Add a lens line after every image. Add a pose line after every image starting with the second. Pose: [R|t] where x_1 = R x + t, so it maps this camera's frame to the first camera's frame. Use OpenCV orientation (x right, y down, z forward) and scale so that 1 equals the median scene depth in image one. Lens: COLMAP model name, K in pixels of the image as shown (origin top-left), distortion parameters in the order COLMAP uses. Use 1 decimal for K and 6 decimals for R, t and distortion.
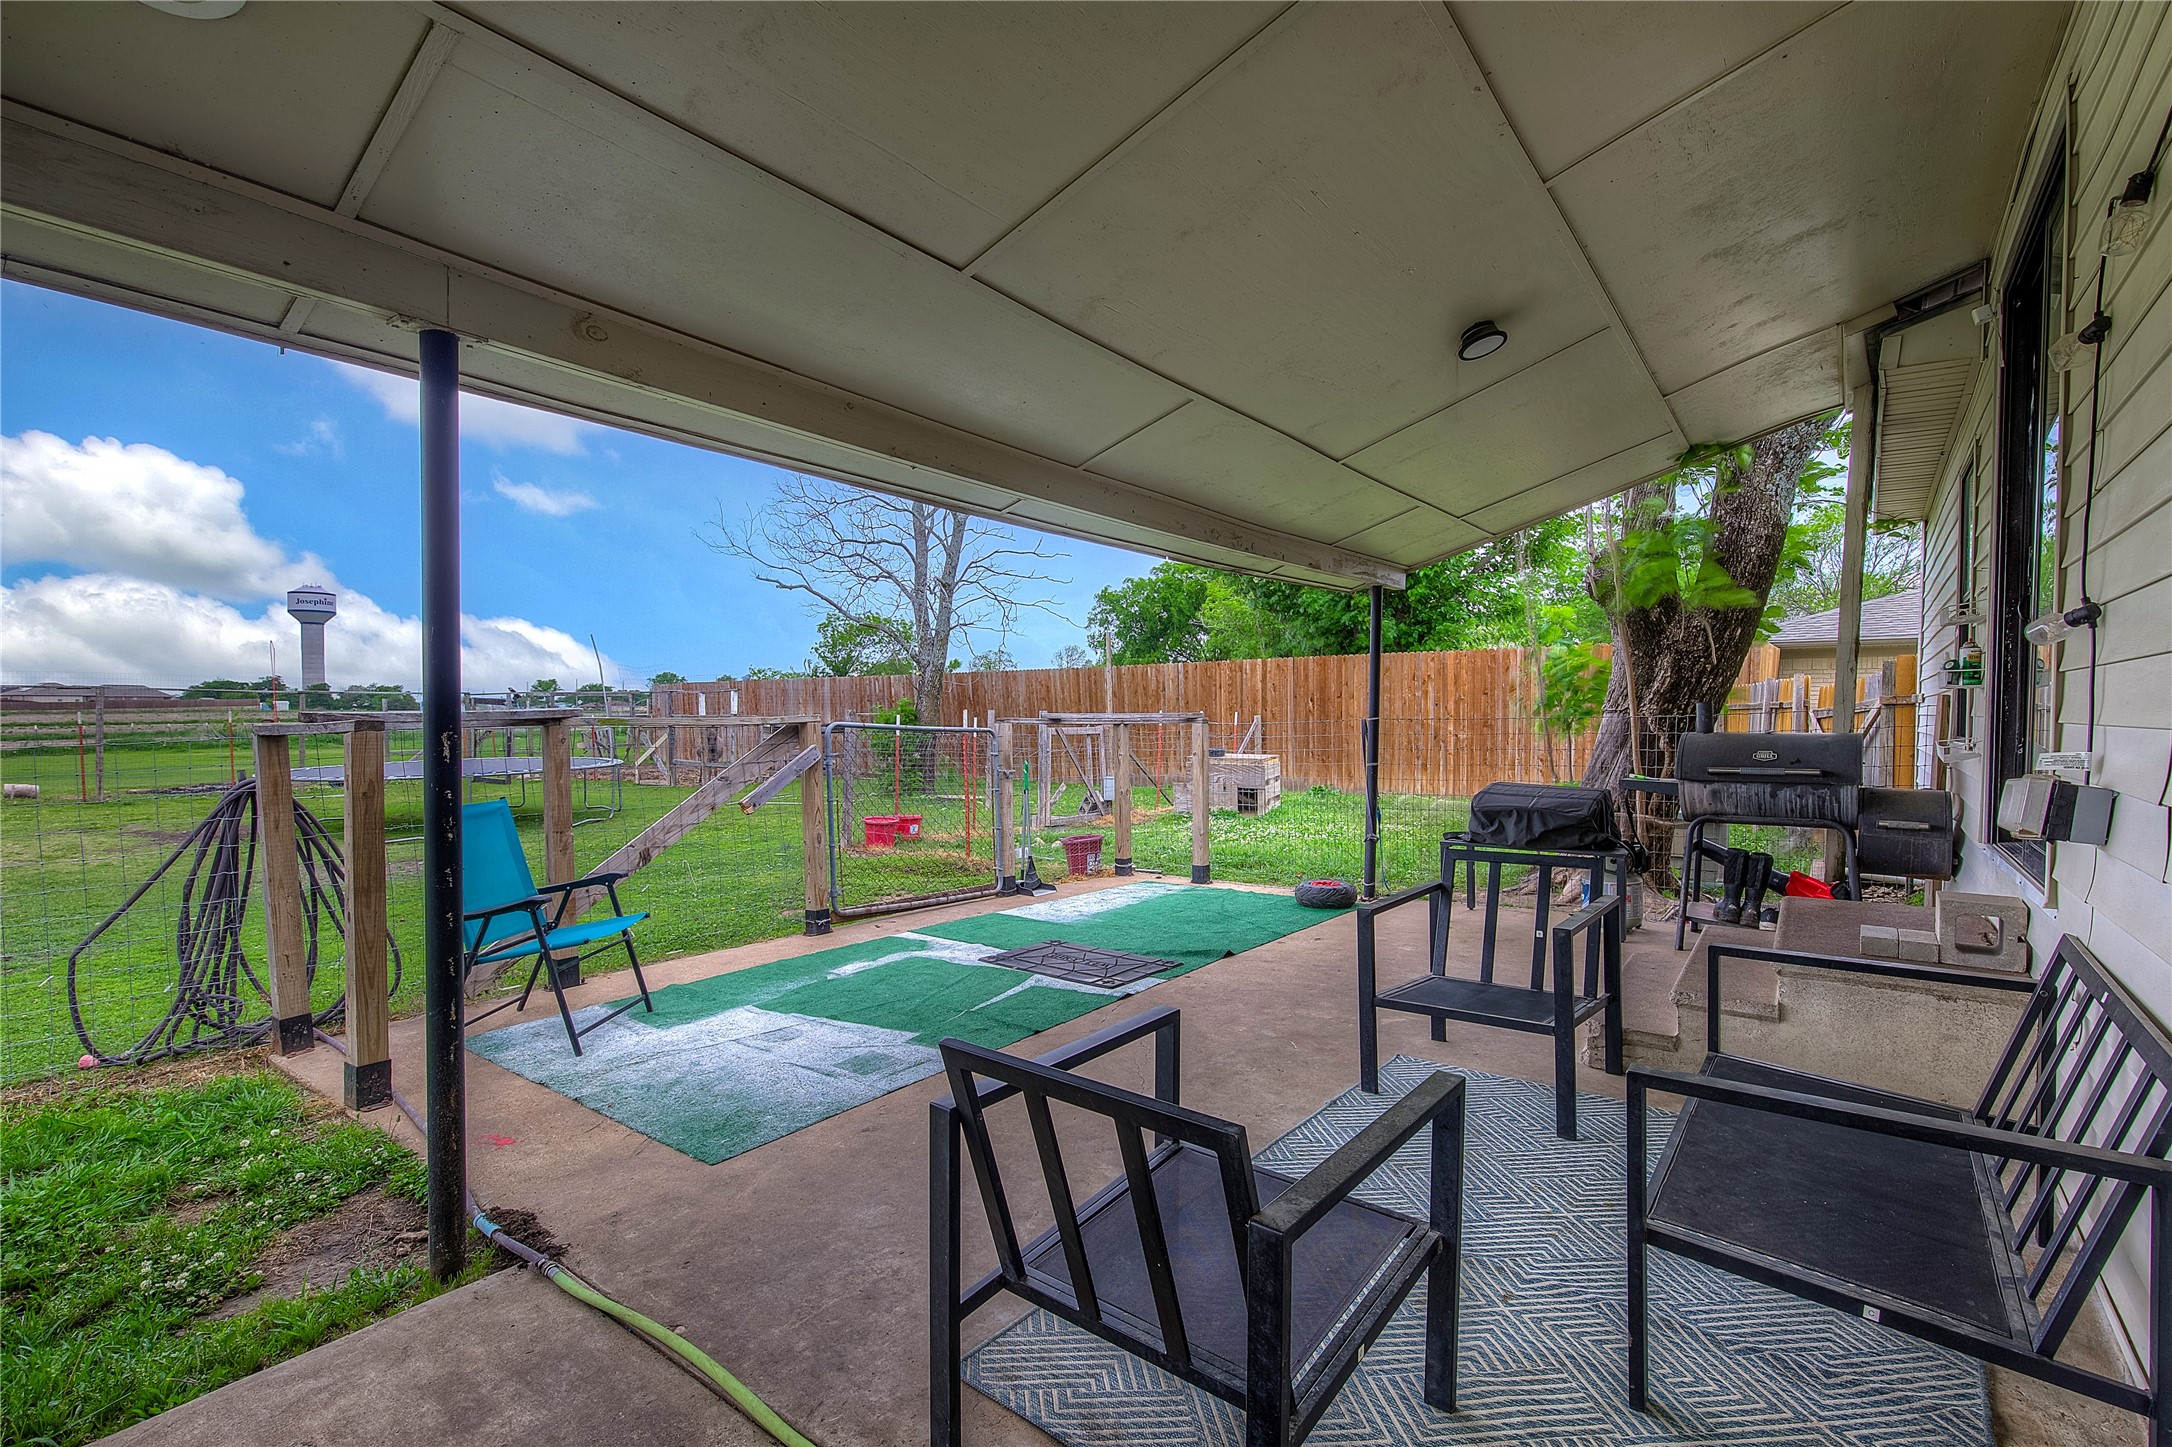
lens RADIAL K [[985.3, 0, 1084.2], [0, 985.3, 731.3], [0, 0, 1]] dist [0.002068, 0.000240]
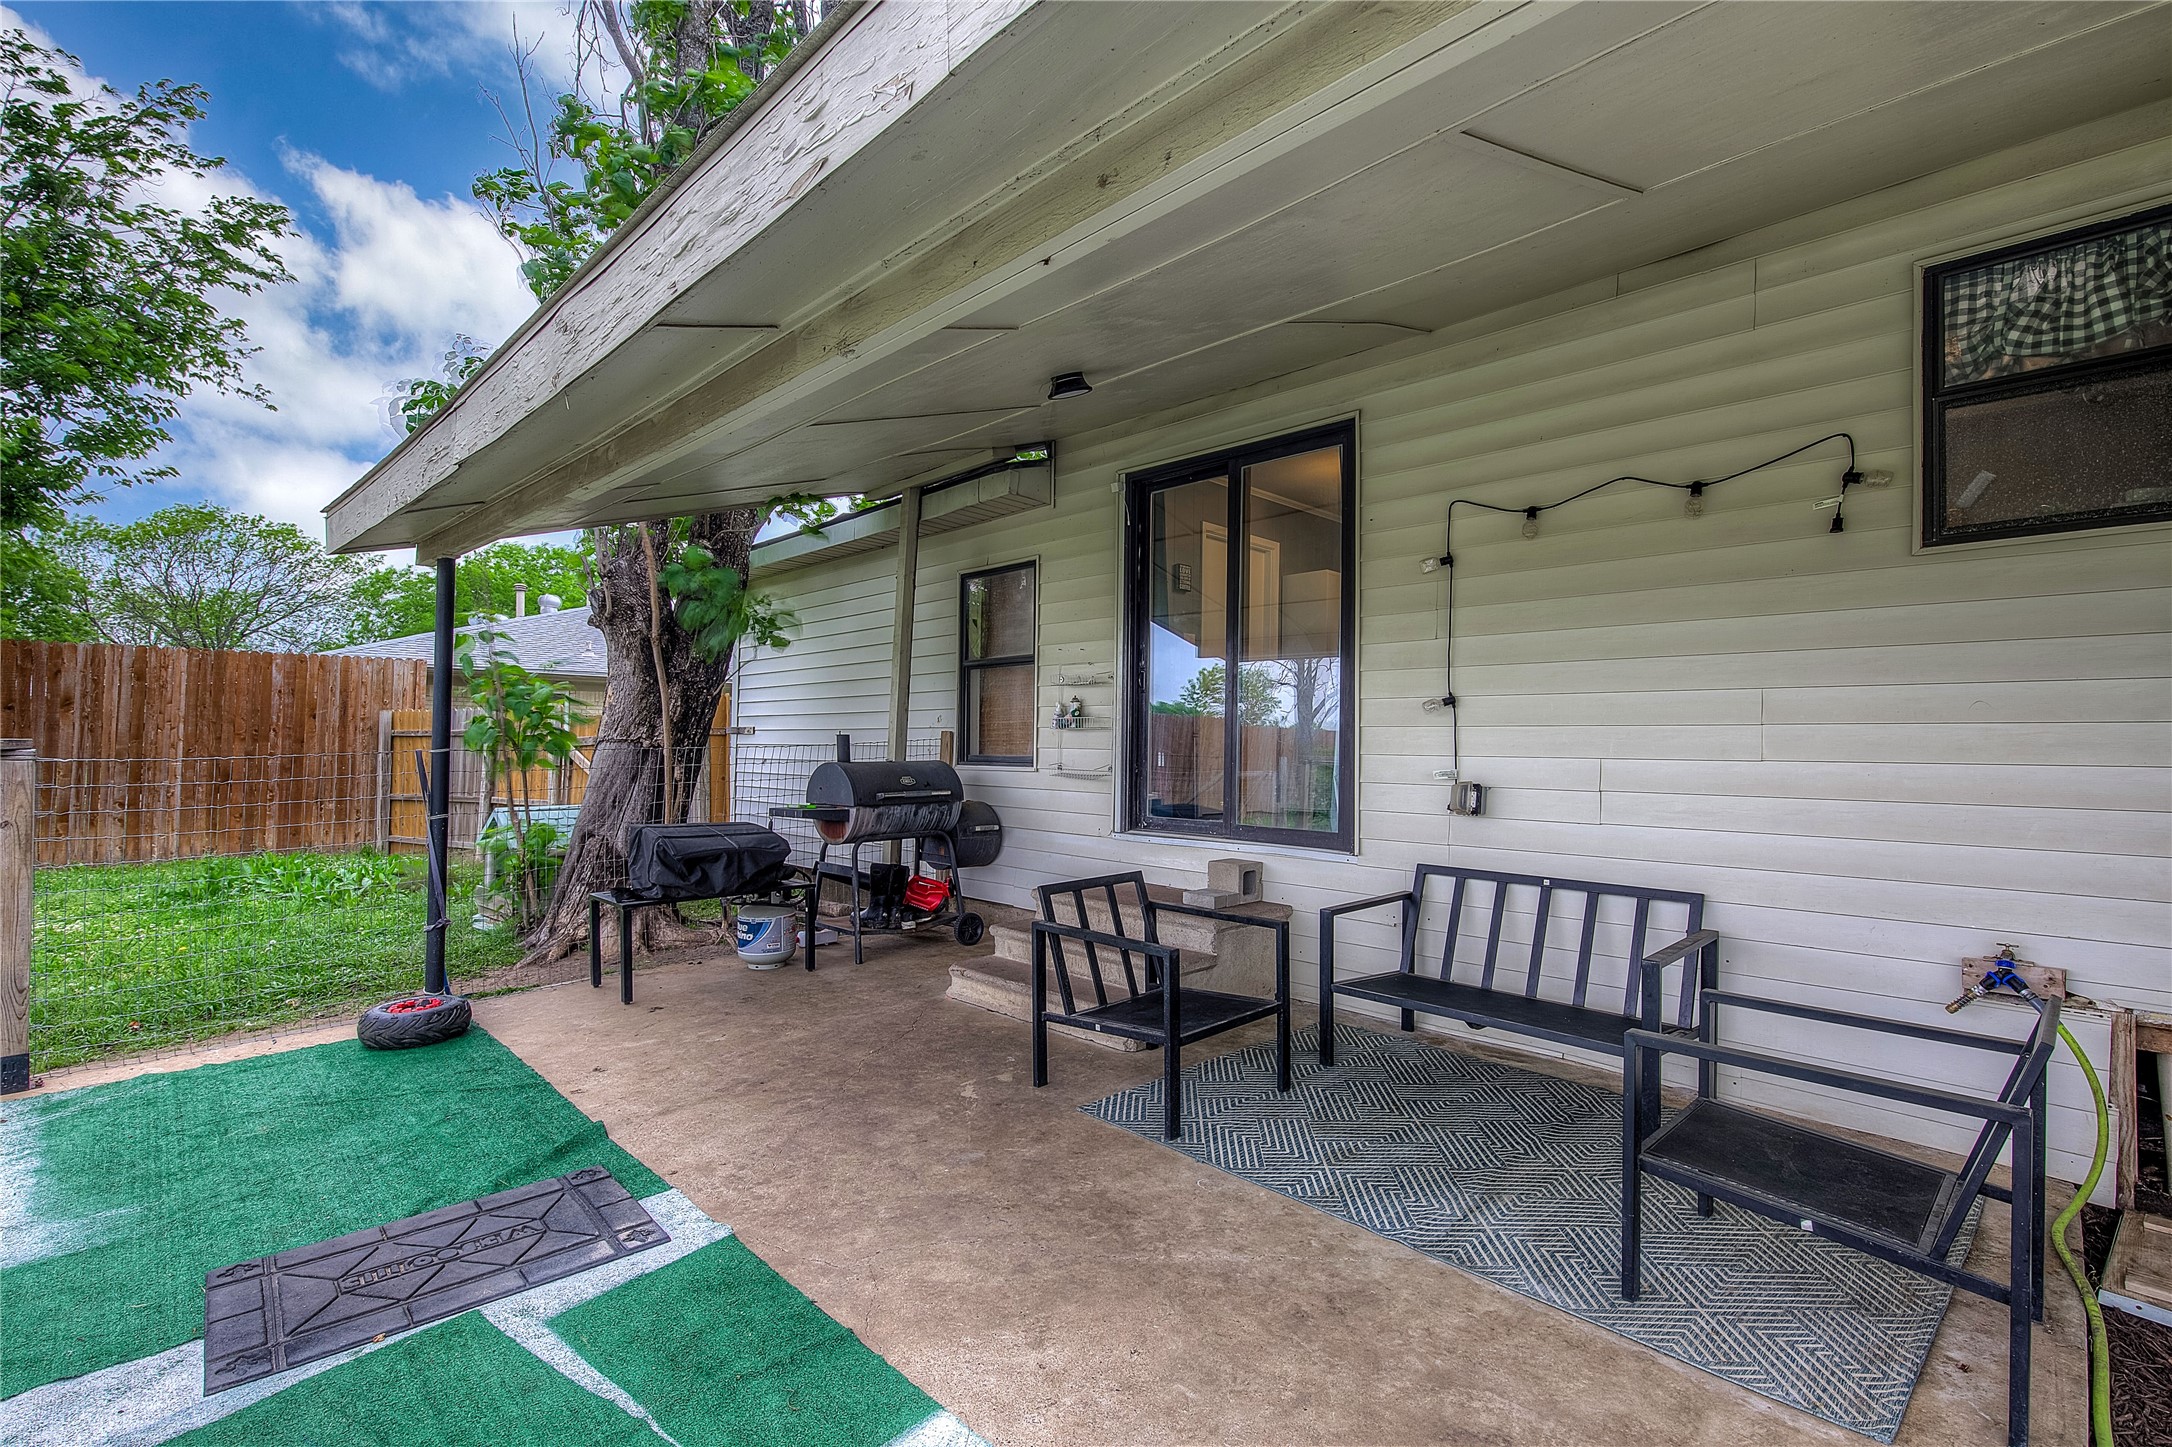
lens RADIAL K [[994.4, 0, 1092.2], [0, 994.4, 730.2], [0, 0, 1]] dist [0.000143, 0.000167]
pose [[0.138068, 0.011178, 0.990360, -0.482047], [0.012896, 0.999831, -0.013082, -0.018224], [-0.990339, 0.014578, 0.137900, 0.645431]]
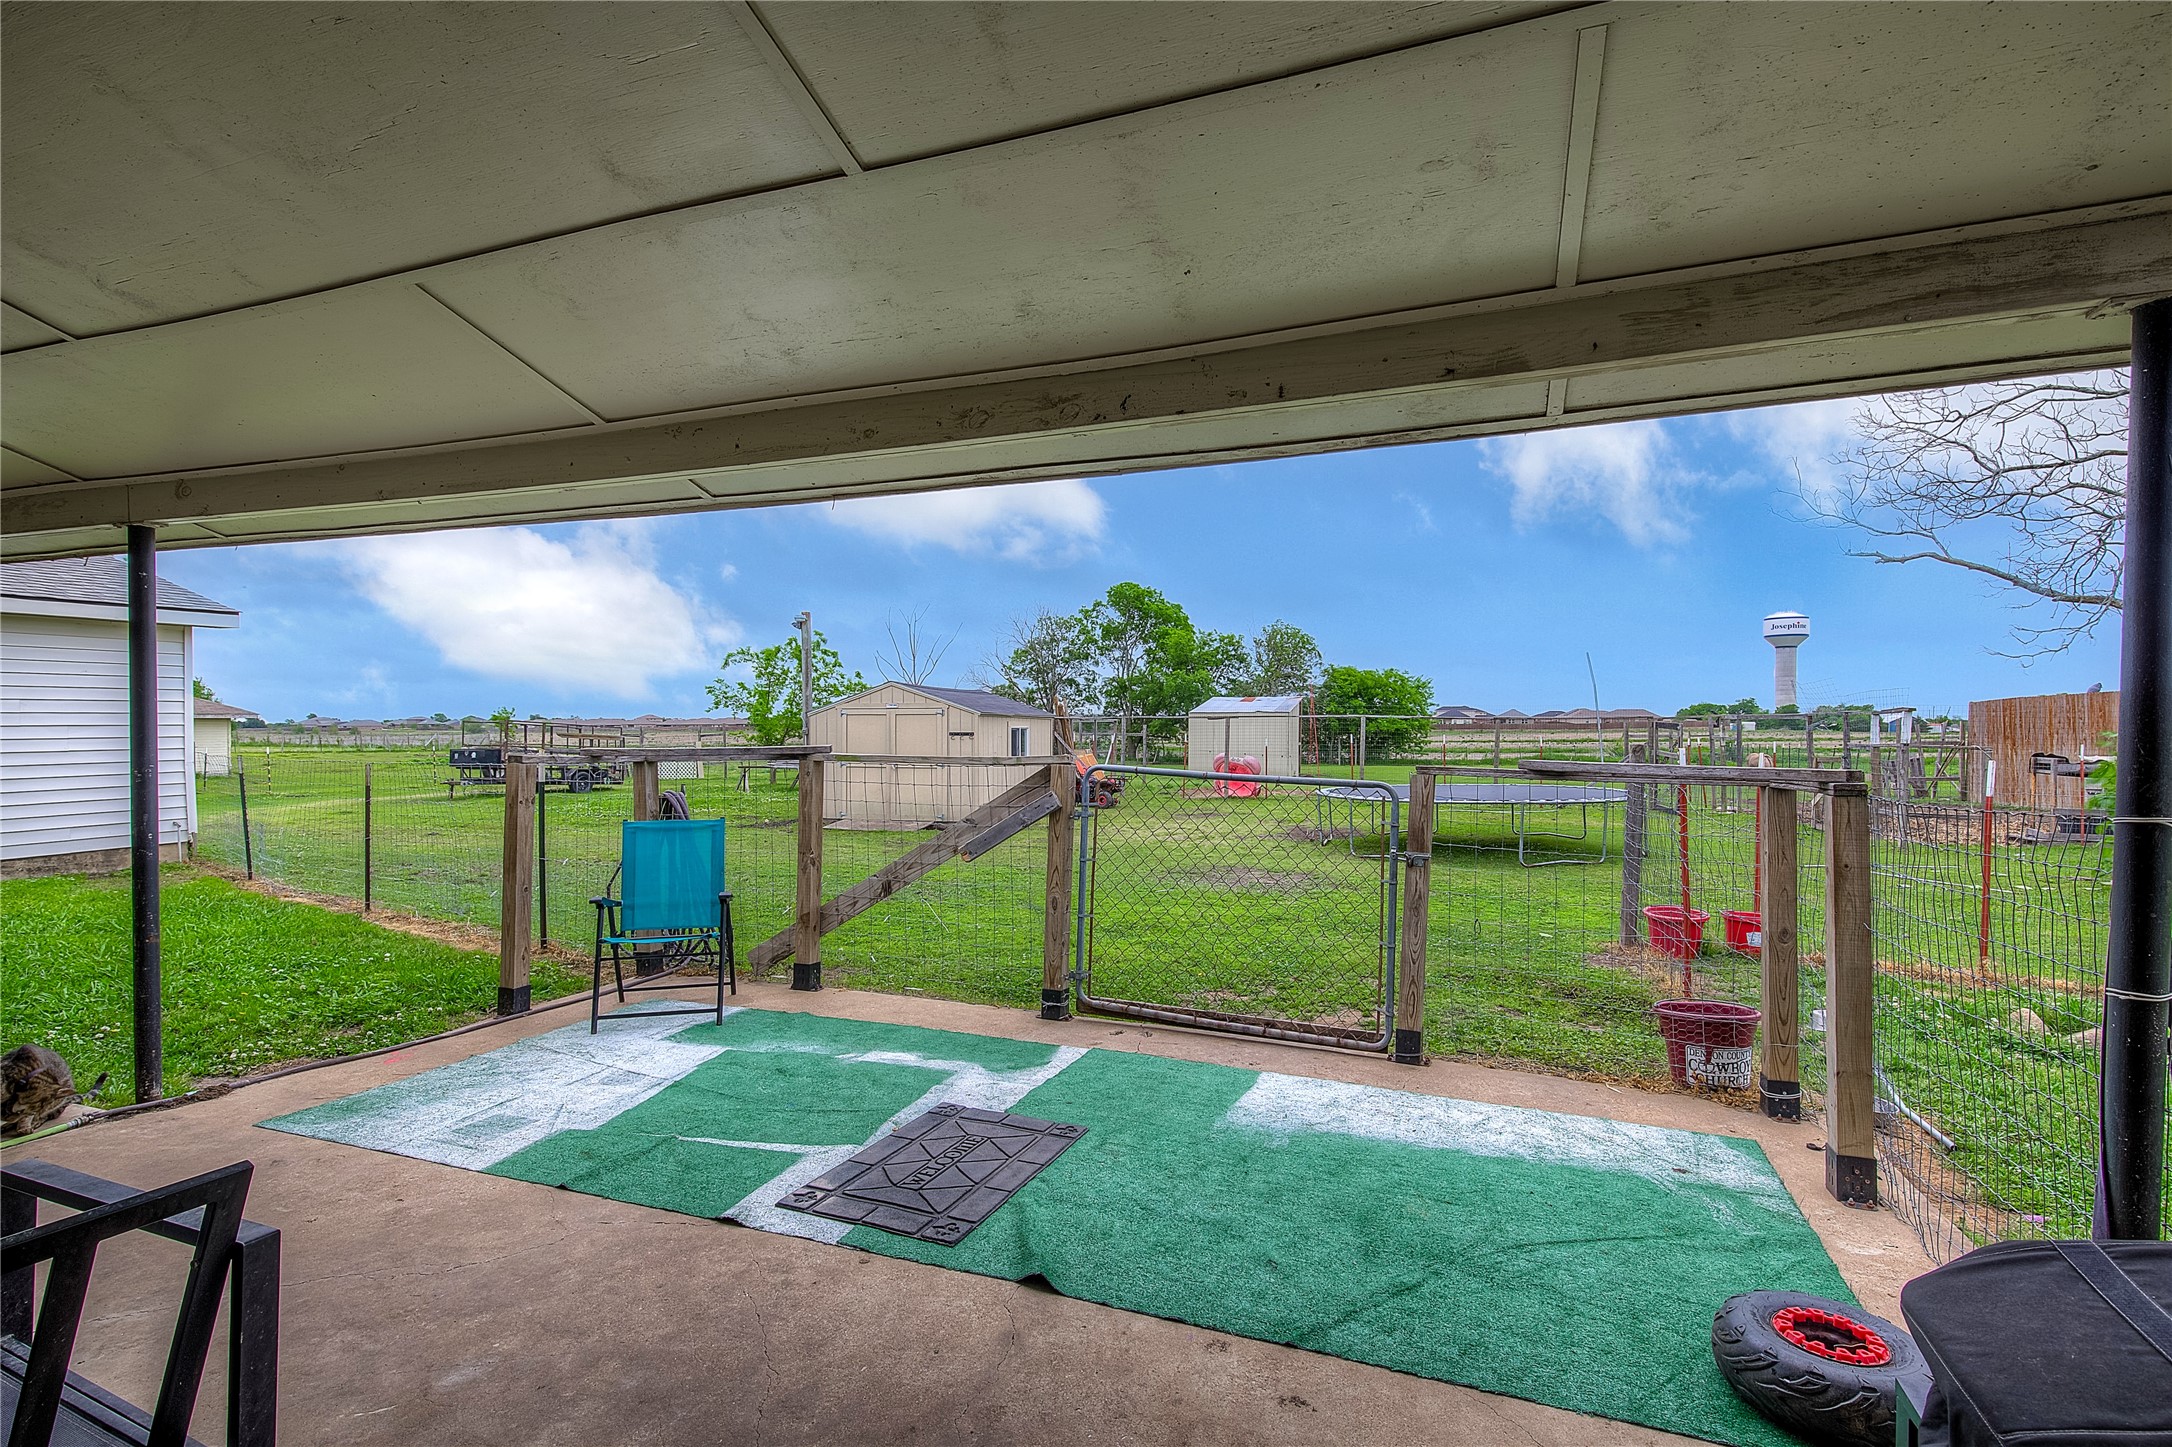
lens RADIAL K [[994.4, 0, 1092.2], [0, 994.4, 730.2], [0, 0, 1]] dist [0.000143, 0.000167]
pose [[0.302453, 0.001194, -0.953164, 0.660323], [-0.020655, 0.999773, -0.005302, -0.040884], [0.952941, 0.021291, 0.302409, 0.946052]]
